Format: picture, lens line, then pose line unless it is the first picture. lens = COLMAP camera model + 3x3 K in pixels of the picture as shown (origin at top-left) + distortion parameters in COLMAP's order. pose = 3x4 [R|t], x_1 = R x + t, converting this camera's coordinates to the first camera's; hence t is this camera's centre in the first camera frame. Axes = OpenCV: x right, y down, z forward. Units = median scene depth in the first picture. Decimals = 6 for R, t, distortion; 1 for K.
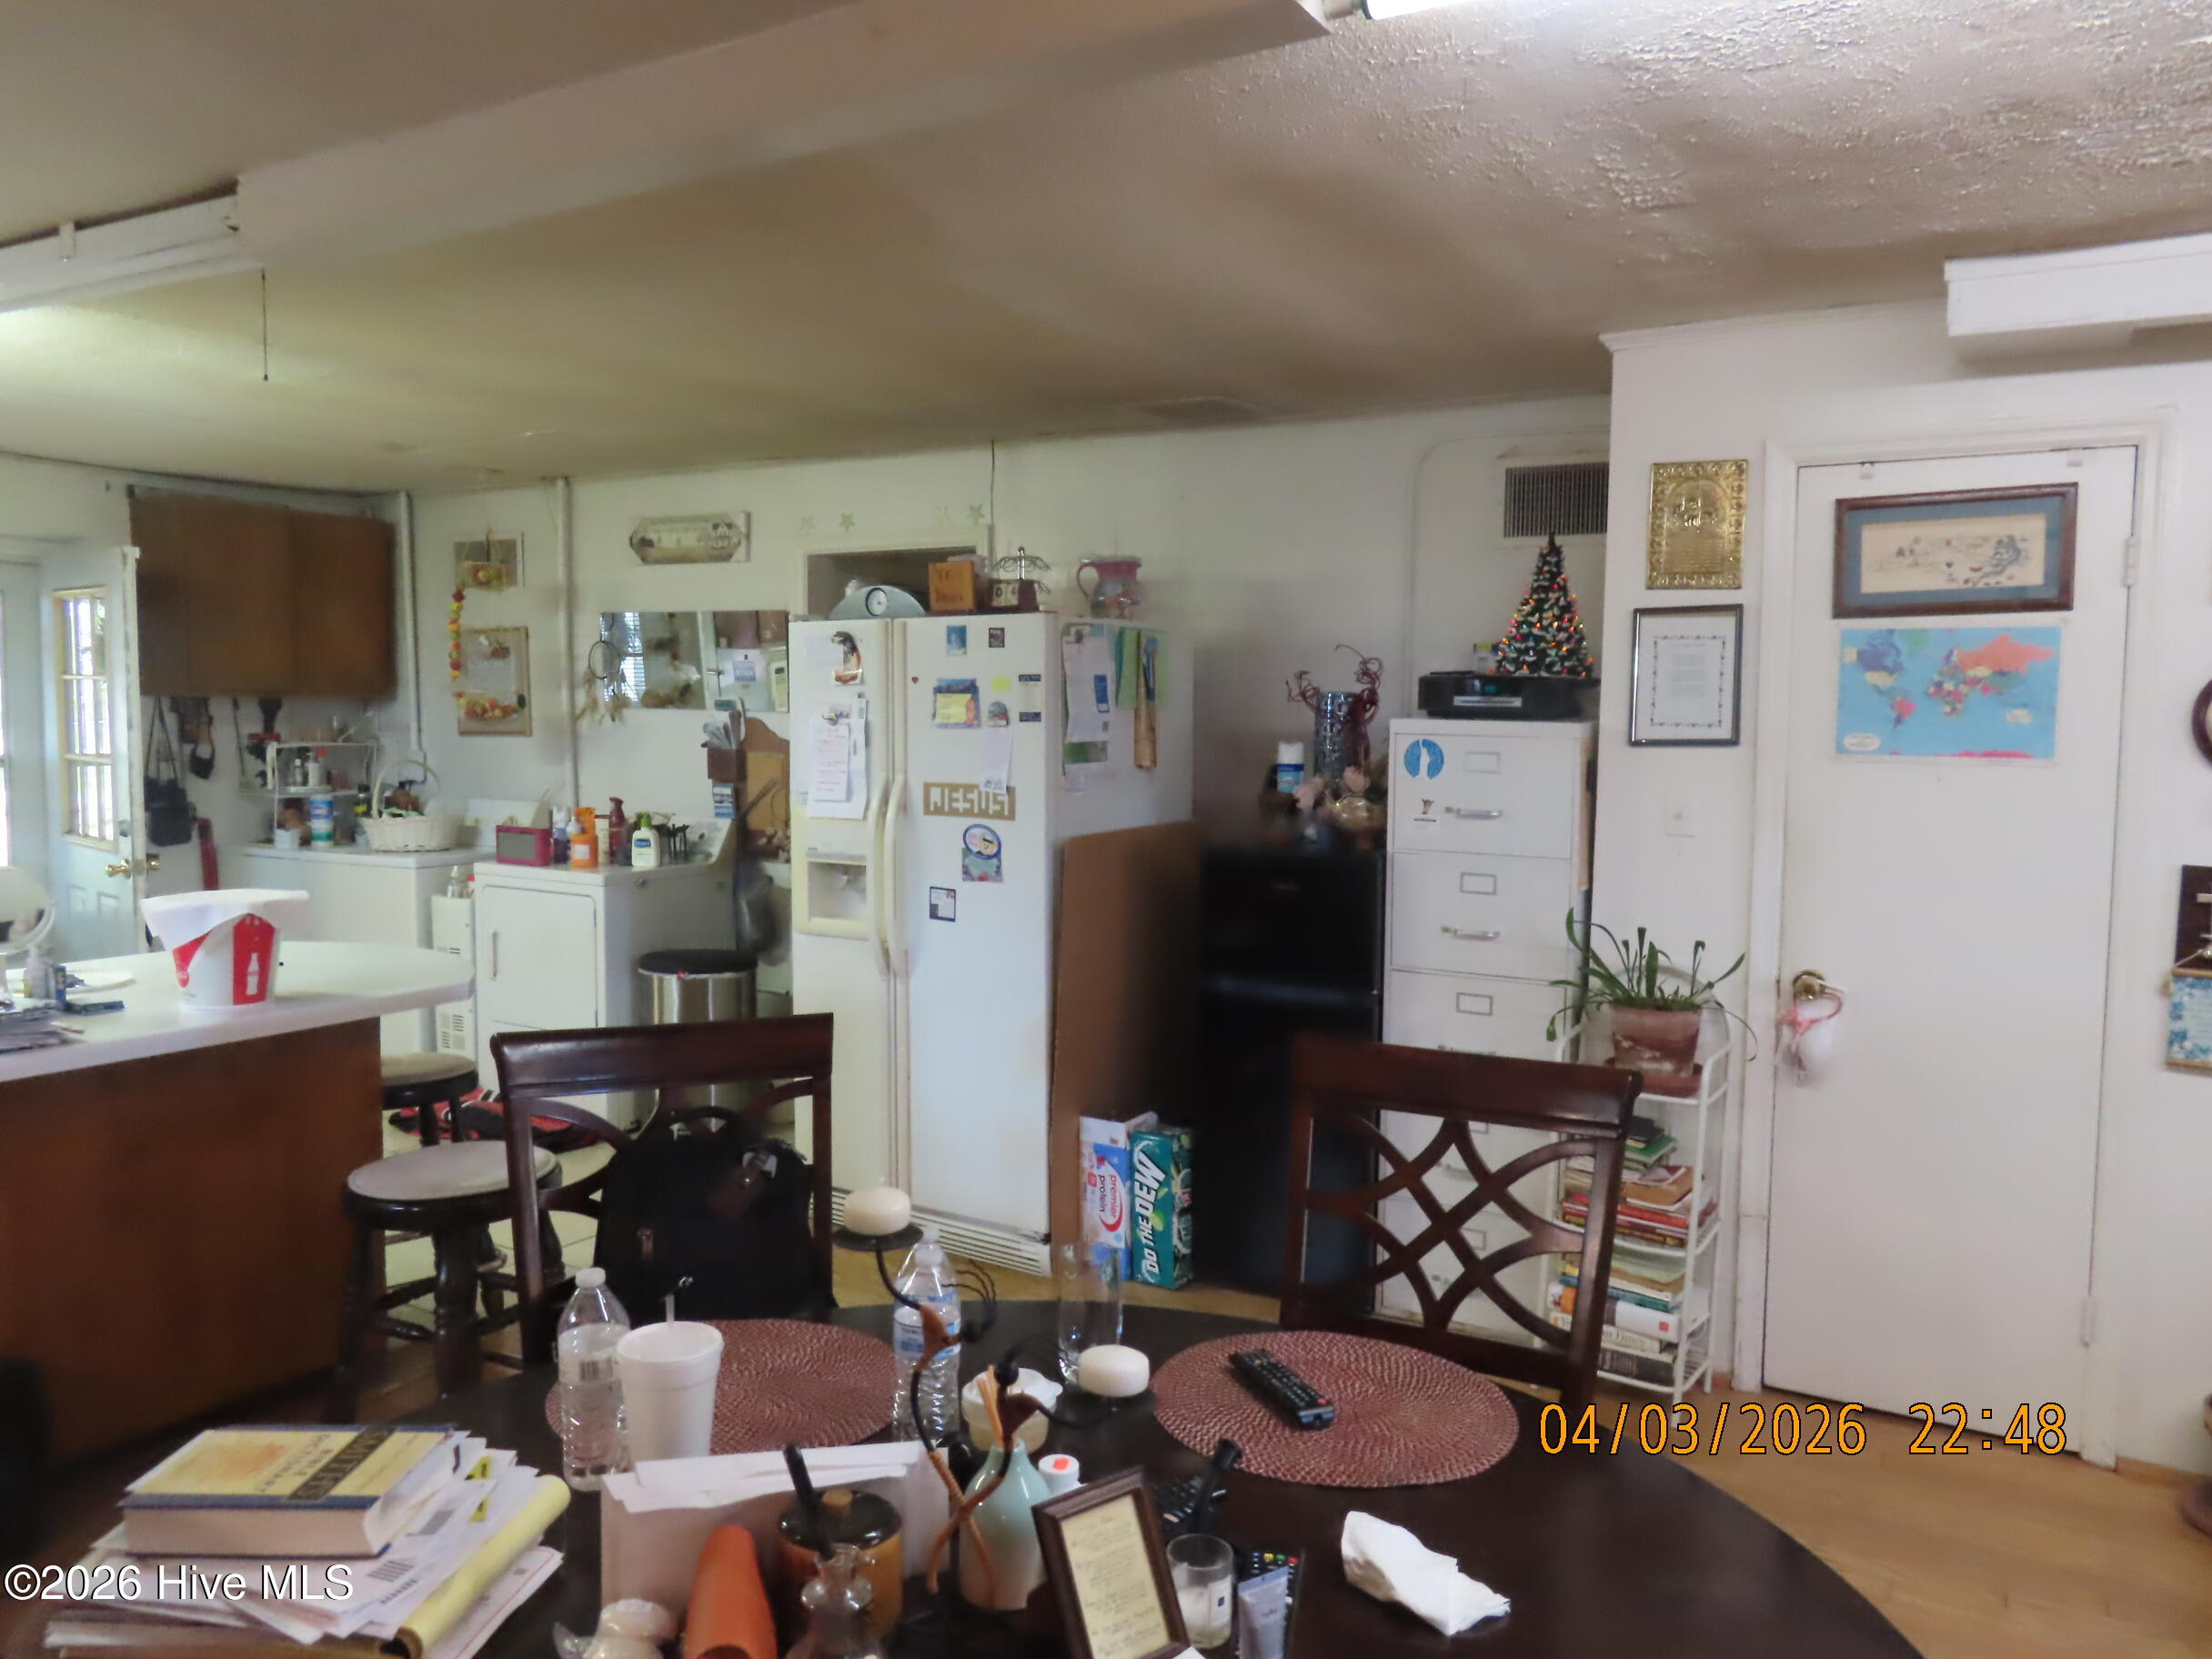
lens RADIAL K [[1594.5, 0, 1110.0], [0, 1594.5, 830.9], [0, 0, 1]] dist [0.007312, -0.001573]
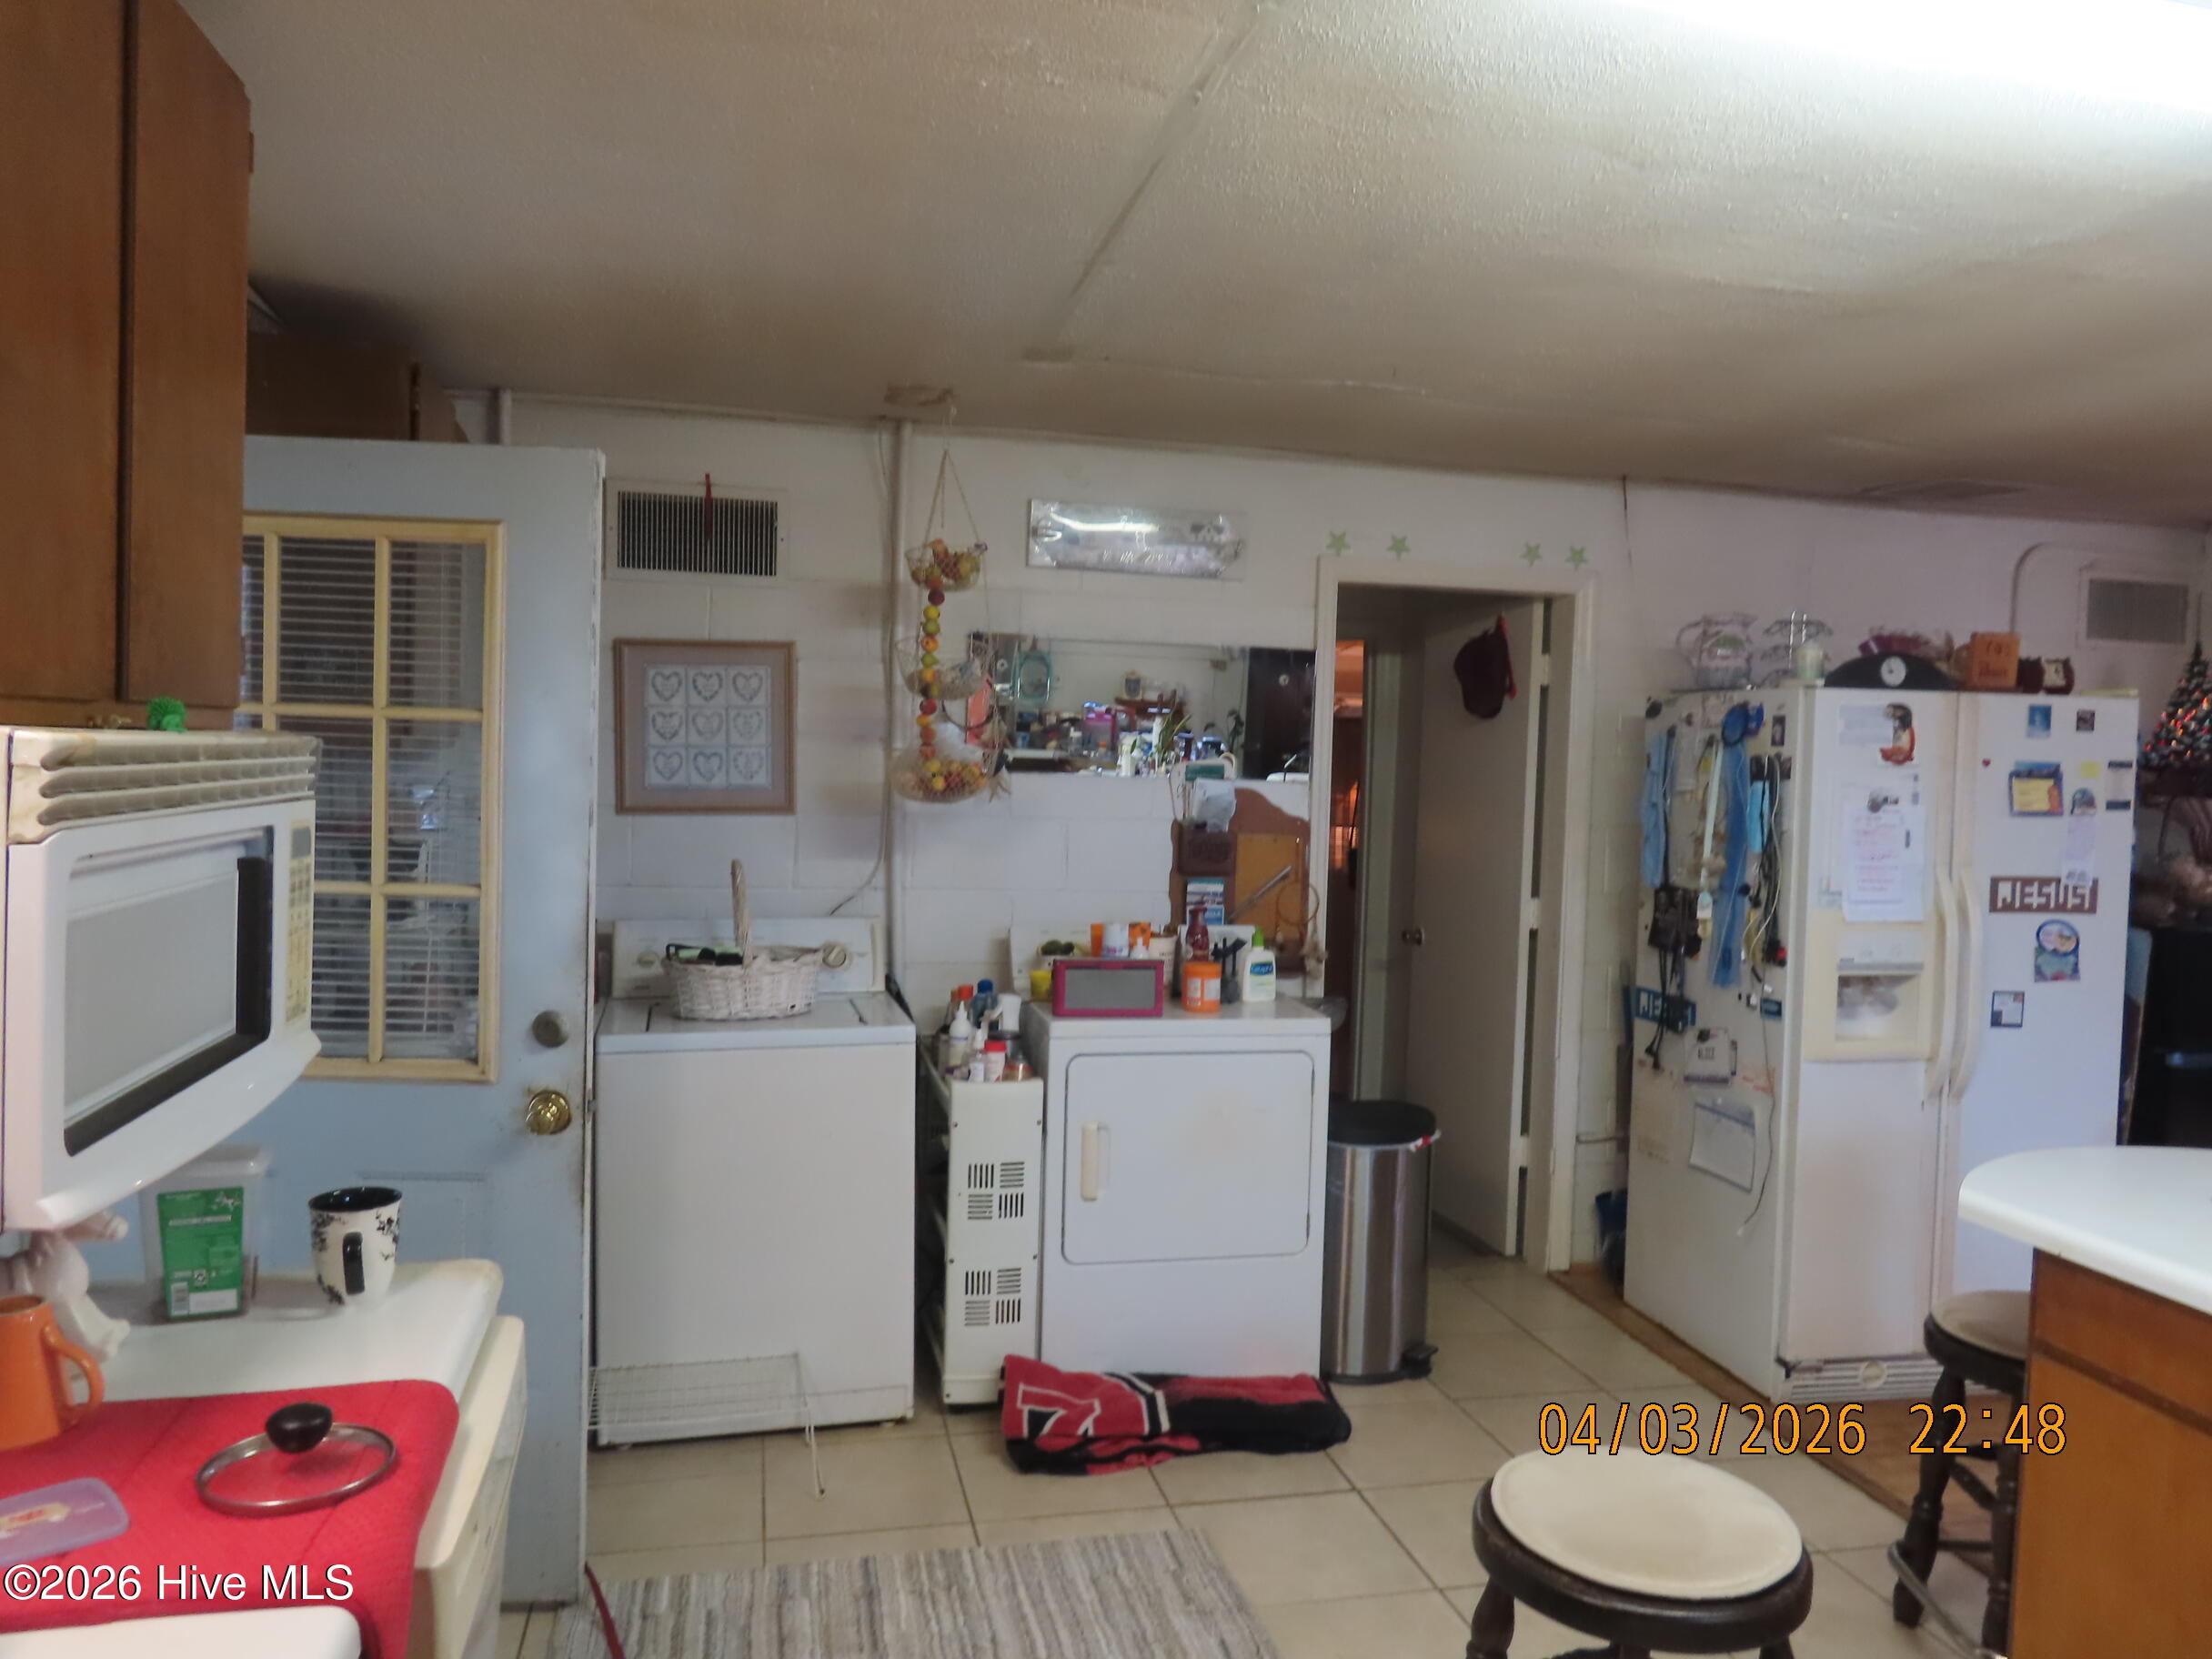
lens RADIAL K [[1594.5, 0, 1111.0], [0, 1594.5, 822.7], [0, 0, 1]] dist [0.007312, -0.001573]
pose [[0.715303, -0.022057, 0.698466, -1.117160], [0.035362, 0.999364, -0.004655, -0.075320], [-0.697919, 0.028029, 0.715628, 0.712151]]
